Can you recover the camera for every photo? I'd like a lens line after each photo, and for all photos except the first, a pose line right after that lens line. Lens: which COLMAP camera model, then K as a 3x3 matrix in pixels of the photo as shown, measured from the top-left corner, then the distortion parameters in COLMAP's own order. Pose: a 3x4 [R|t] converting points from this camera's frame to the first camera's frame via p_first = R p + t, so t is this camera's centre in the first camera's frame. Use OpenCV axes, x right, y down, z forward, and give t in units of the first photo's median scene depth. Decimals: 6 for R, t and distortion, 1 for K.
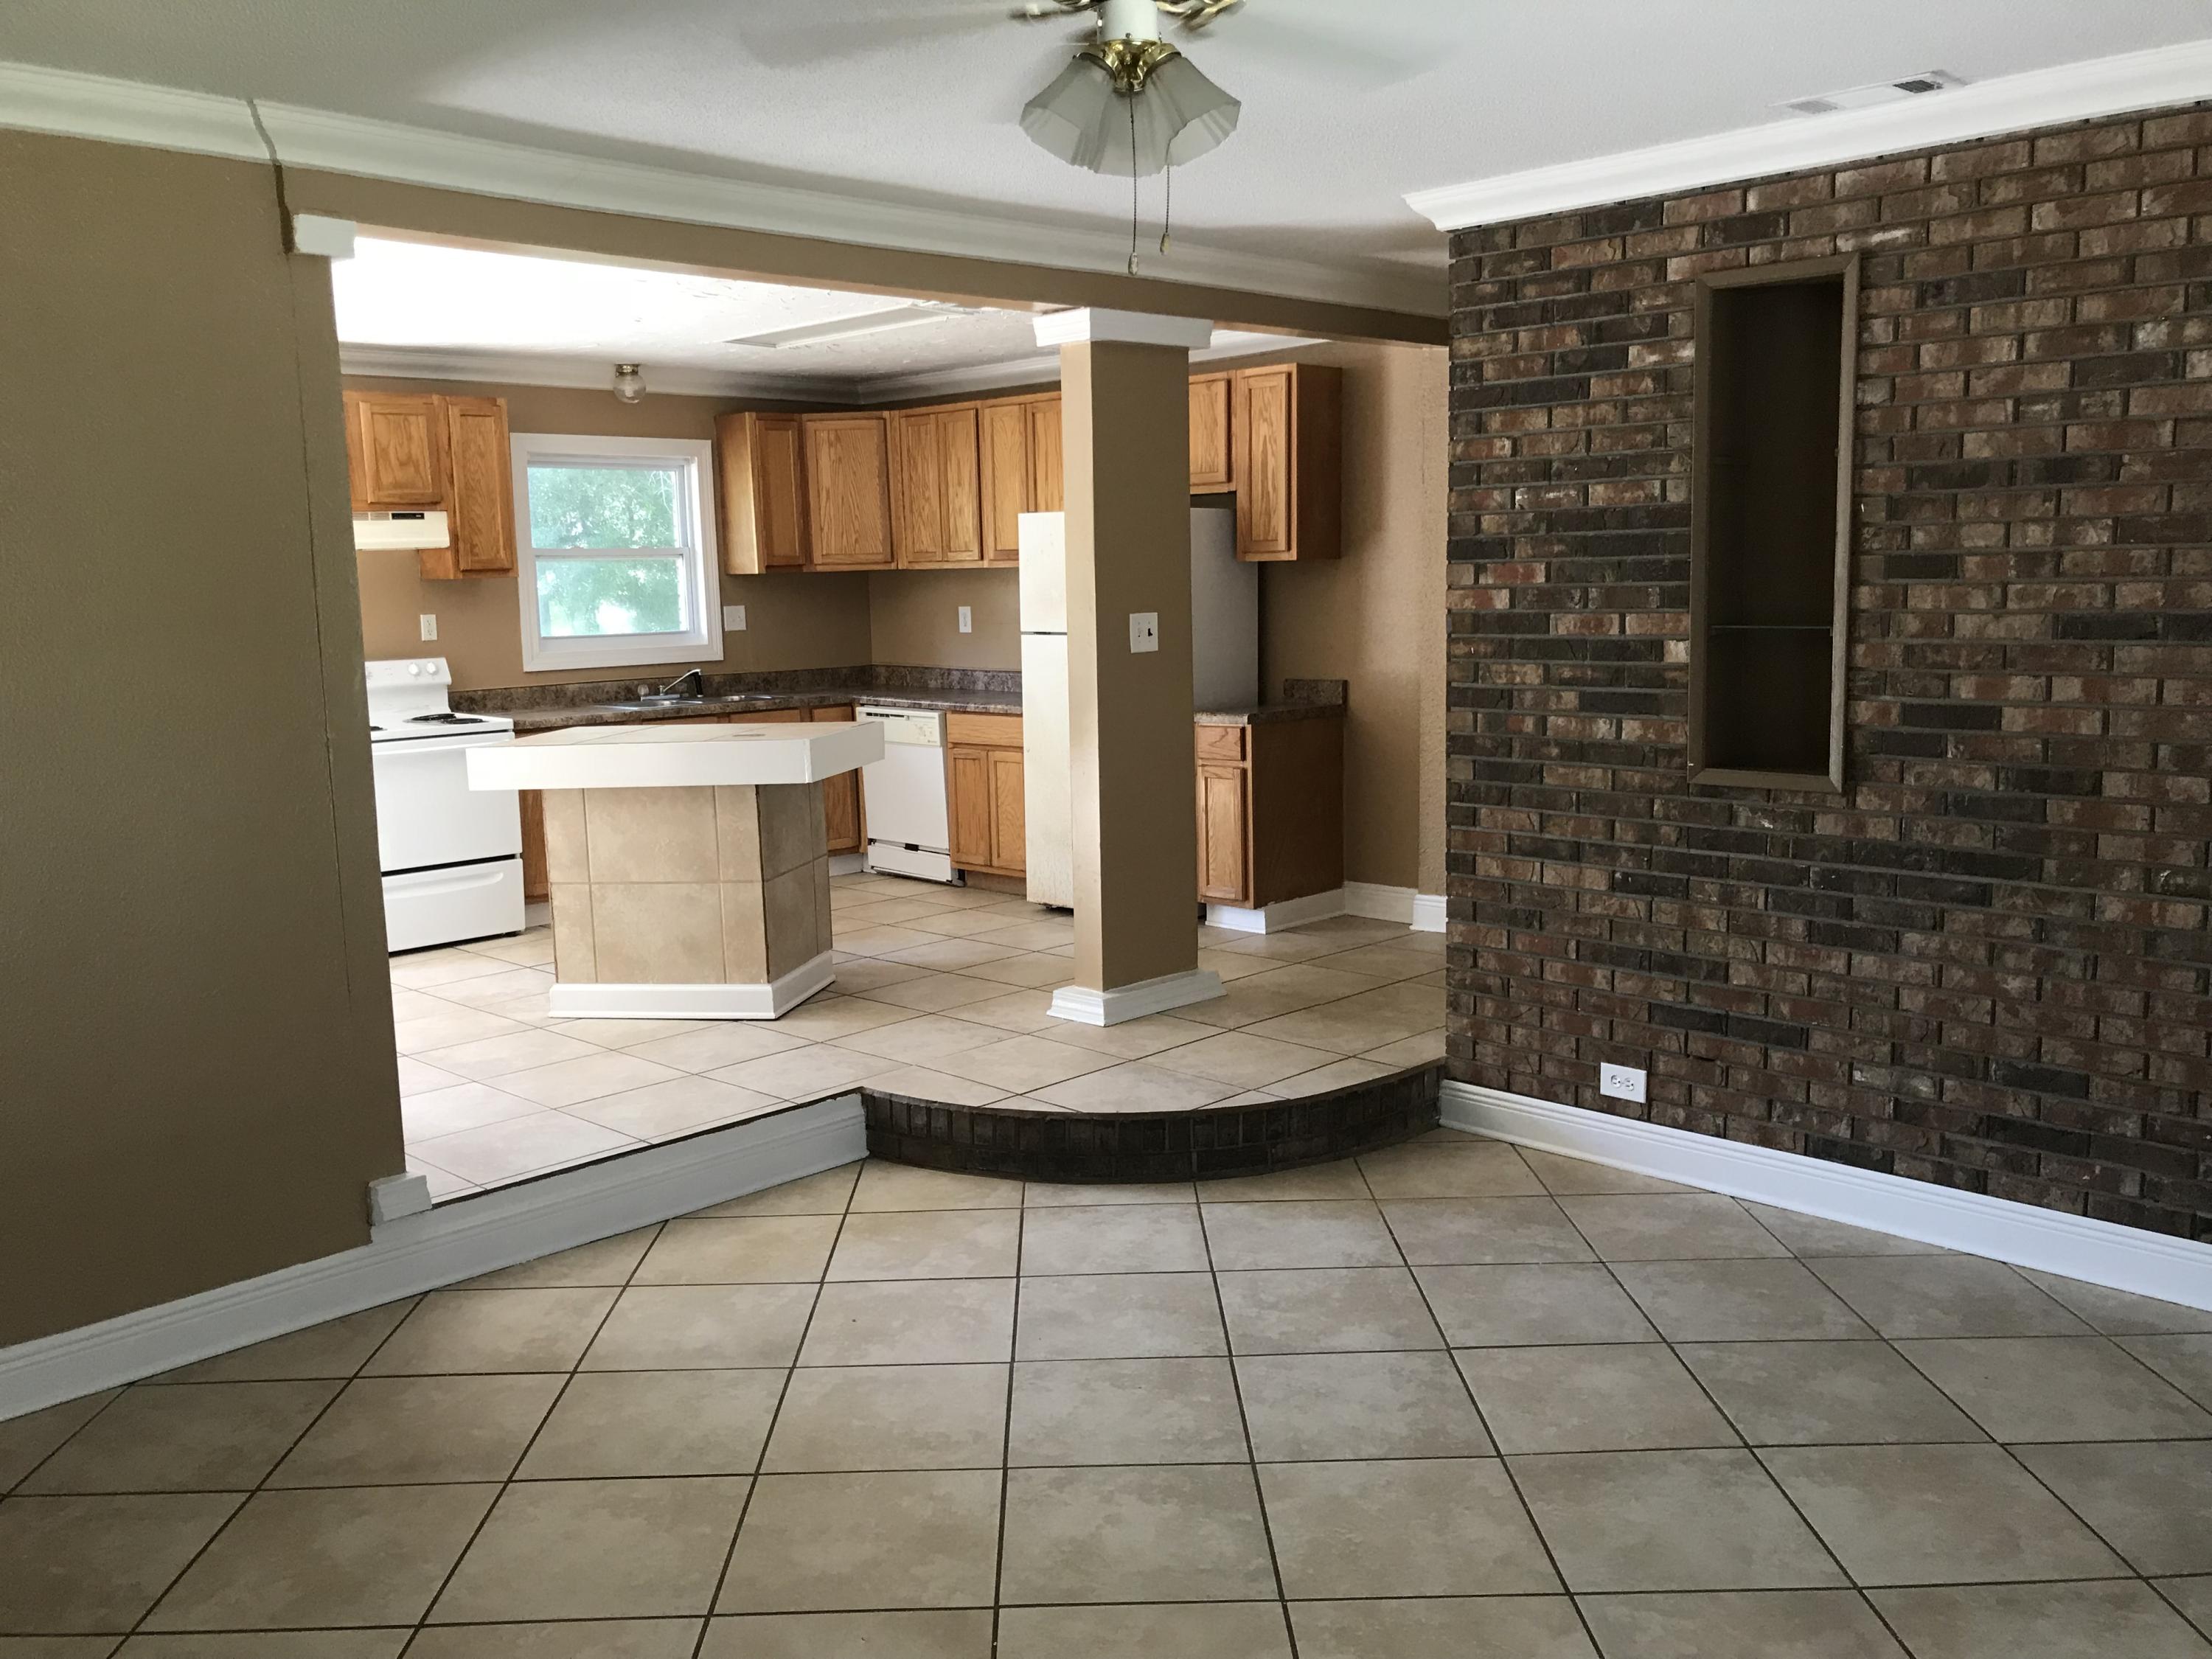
lens RADIAL K [[1832.7, 0, 1106.0], [0, 1832.7, 829.5], [0, 0, 1]] dist [0.154116, -0.602065]
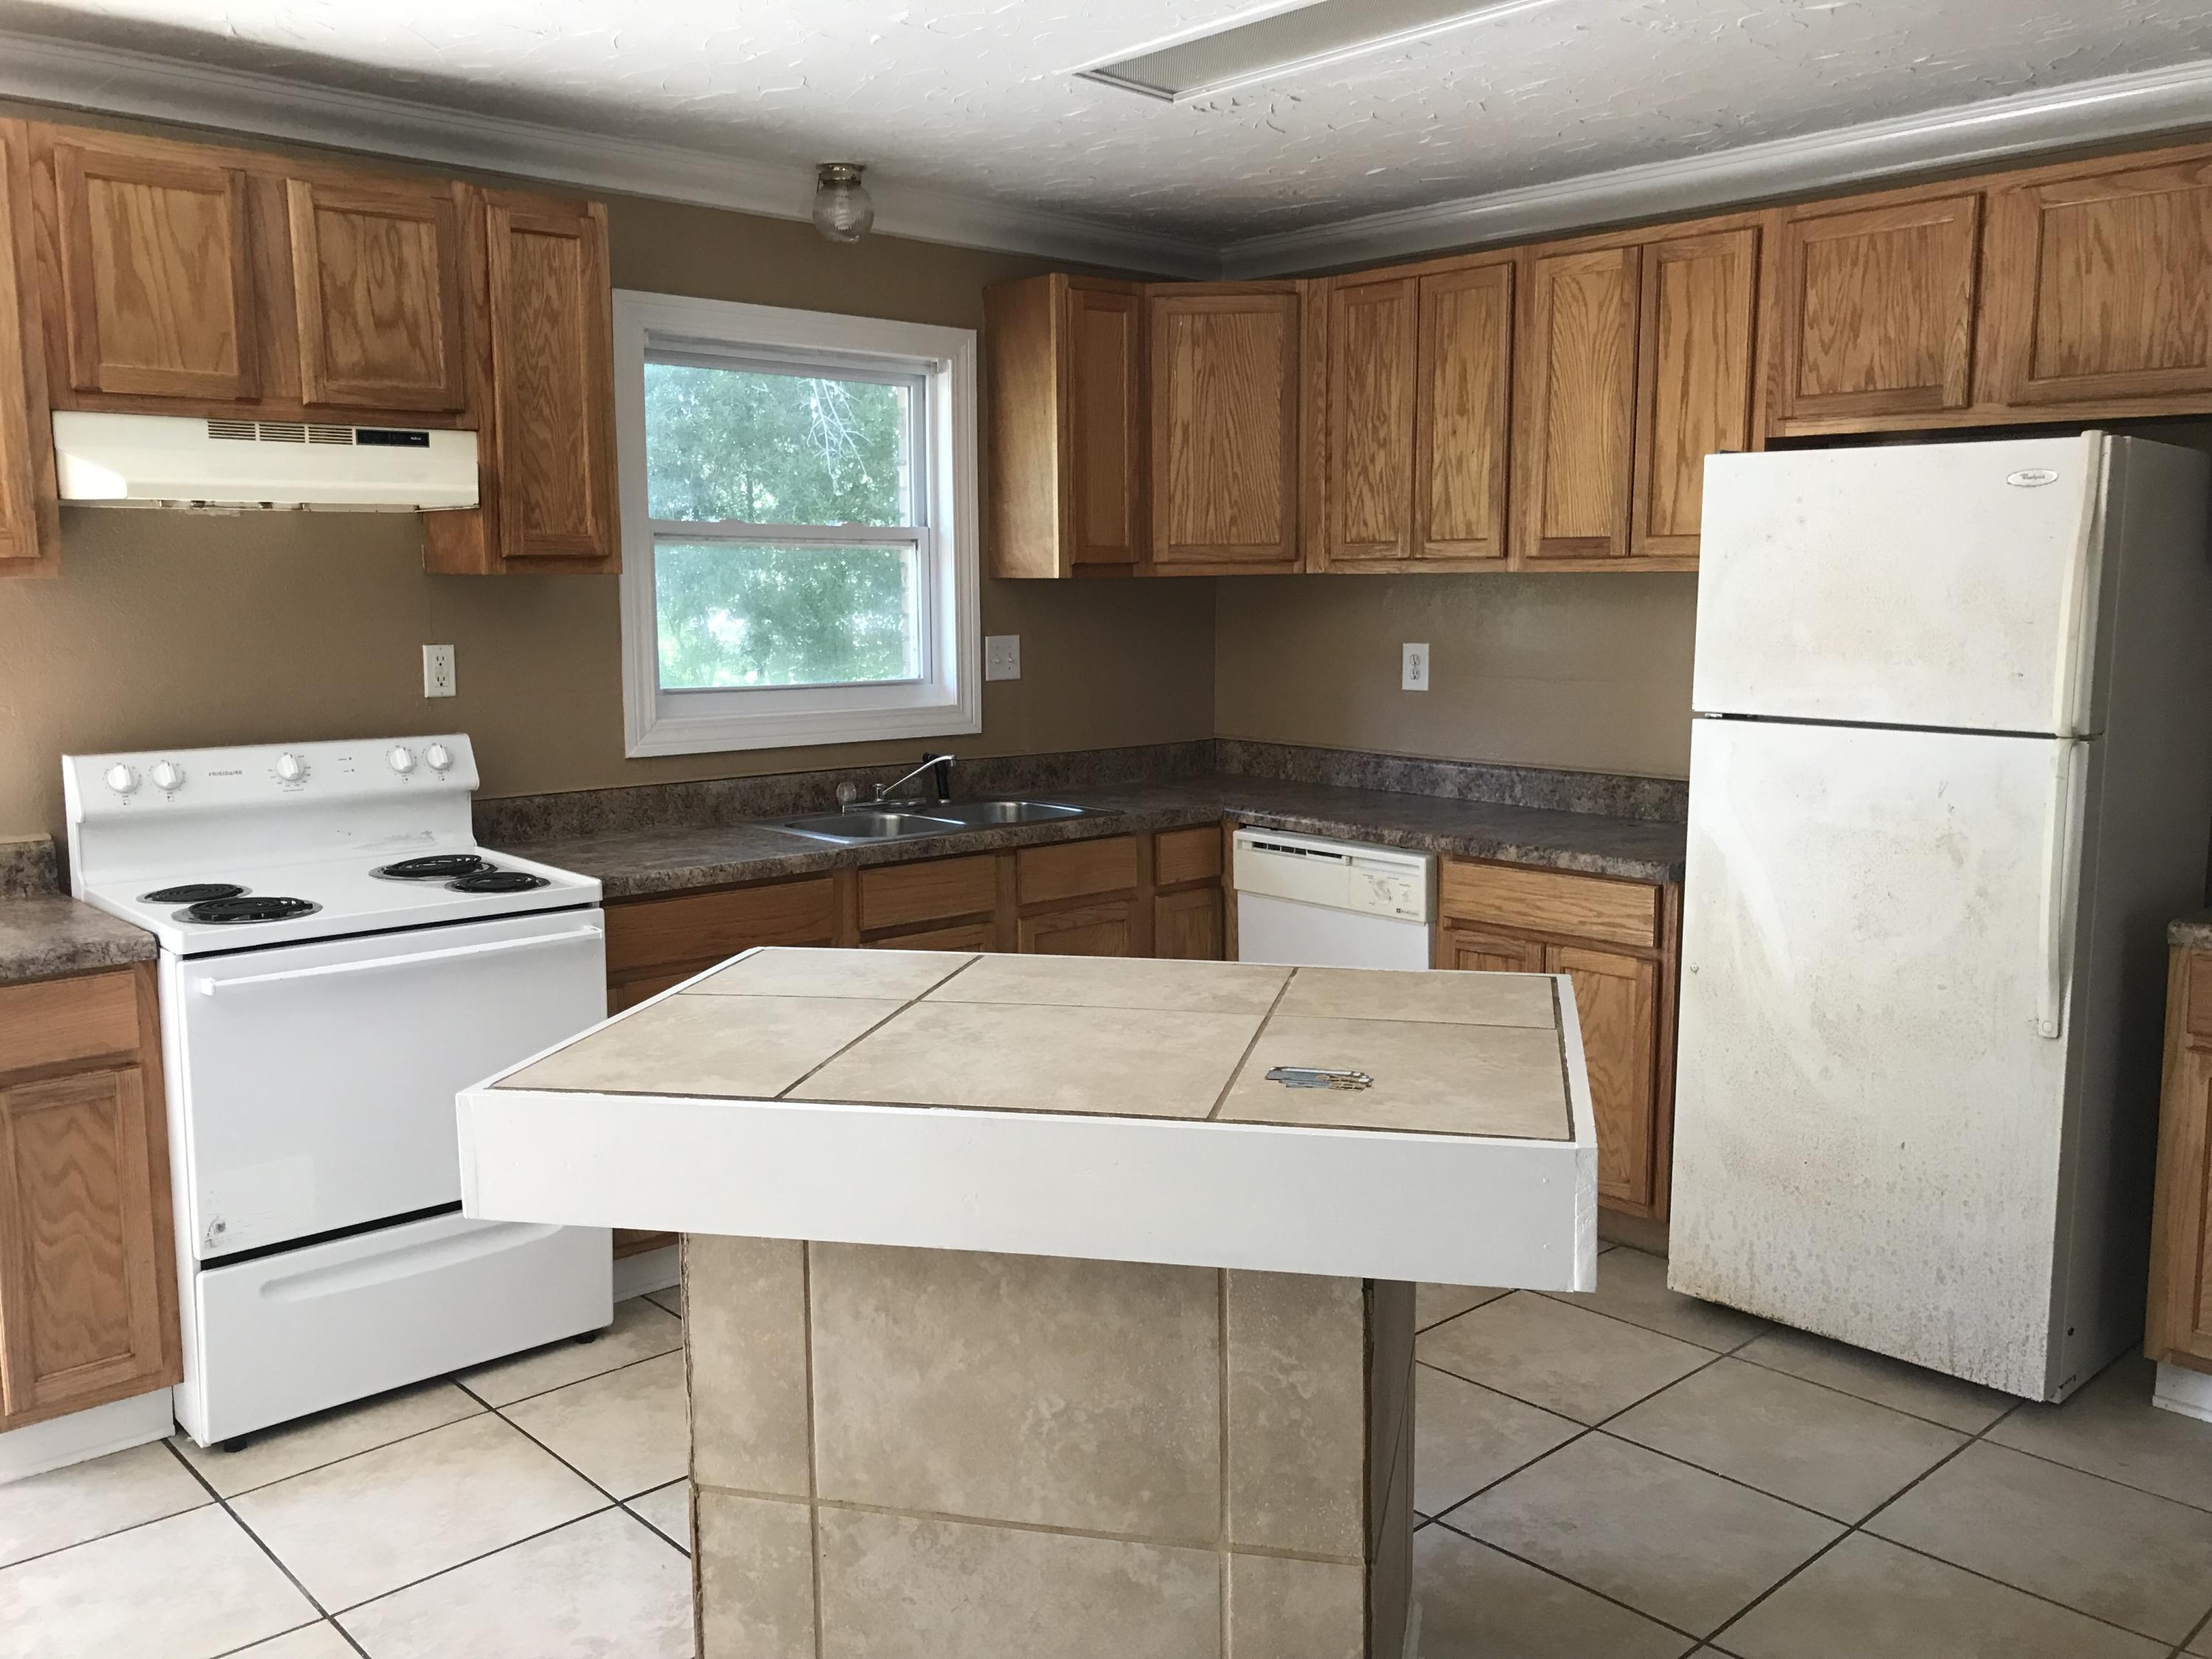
lens RADIAL K [[1832.7, 0, 1106.0], [0, 1832.7, 829.5], [0, 0, 1]] dist [0.154116, -0.602065]
pose [[0.998679, 0.027951, -0.043108, -0.157968], [-0.028208, 0.999588, -0.005355, -0.066252], [0.042941, 0.006564, 0.999056, 0.490854]]
